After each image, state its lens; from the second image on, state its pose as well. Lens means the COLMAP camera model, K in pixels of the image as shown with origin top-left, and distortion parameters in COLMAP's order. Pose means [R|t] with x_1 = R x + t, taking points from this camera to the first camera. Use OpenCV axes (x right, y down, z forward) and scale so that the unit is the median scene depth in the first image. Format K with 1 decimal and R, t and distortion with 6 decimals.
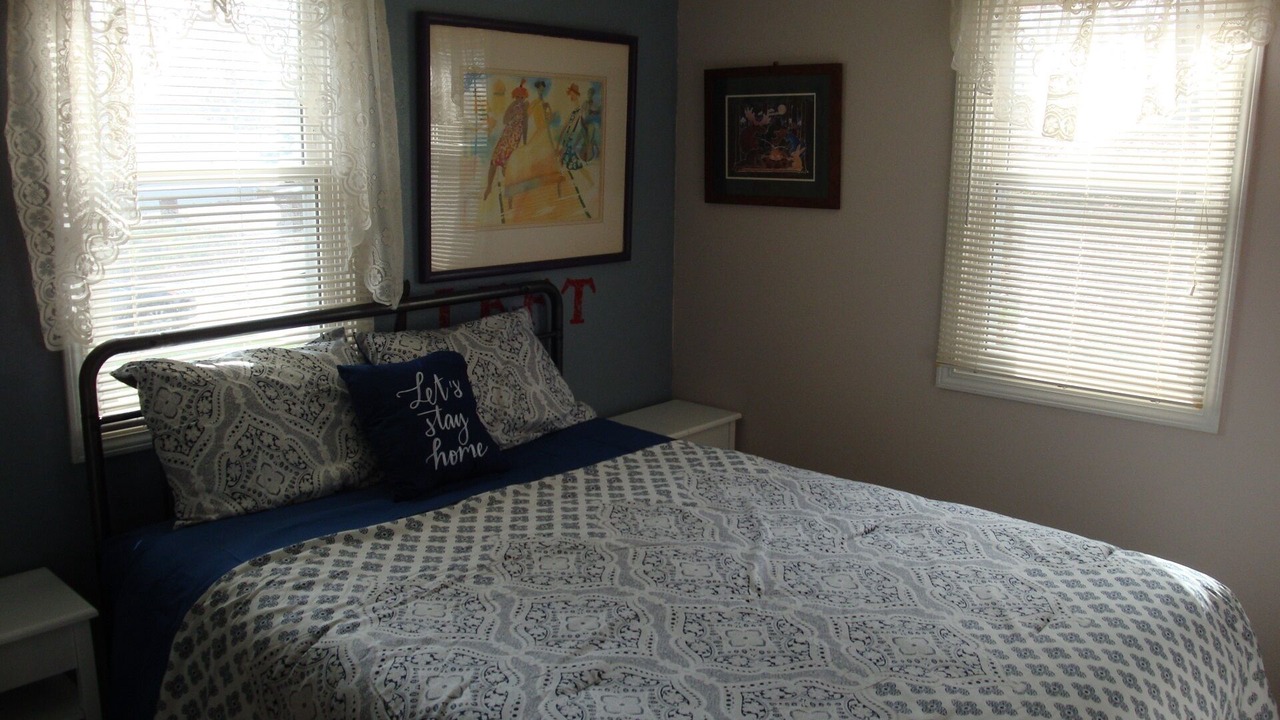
lens RADIAL K [[1055.6, 0, 647.4], [0, 1055.6, 357.8], [0, 0, 1]] dist [-0.159646, 0.137543]
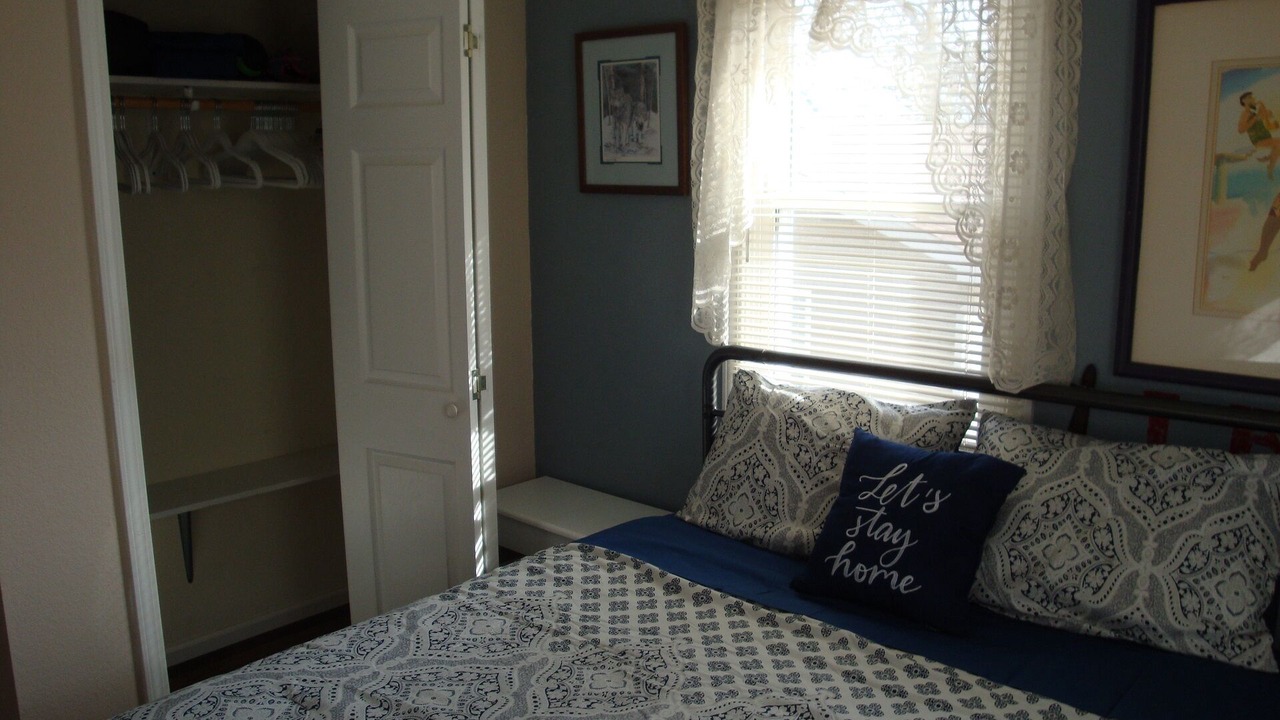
lens RADIAL K [[1055.6, 0, 645.0], [0, 1055.6, 365.0], [0, 0, 1]] dist [-0.159646, 0.137543]
pose [[-0.000597, 0.170994, -0.985272, 0.587802], [-0.197207, 0.965903, 0.167752, -0.163318], [0.980362, 0.194403, 0.033144, 0.821412]]
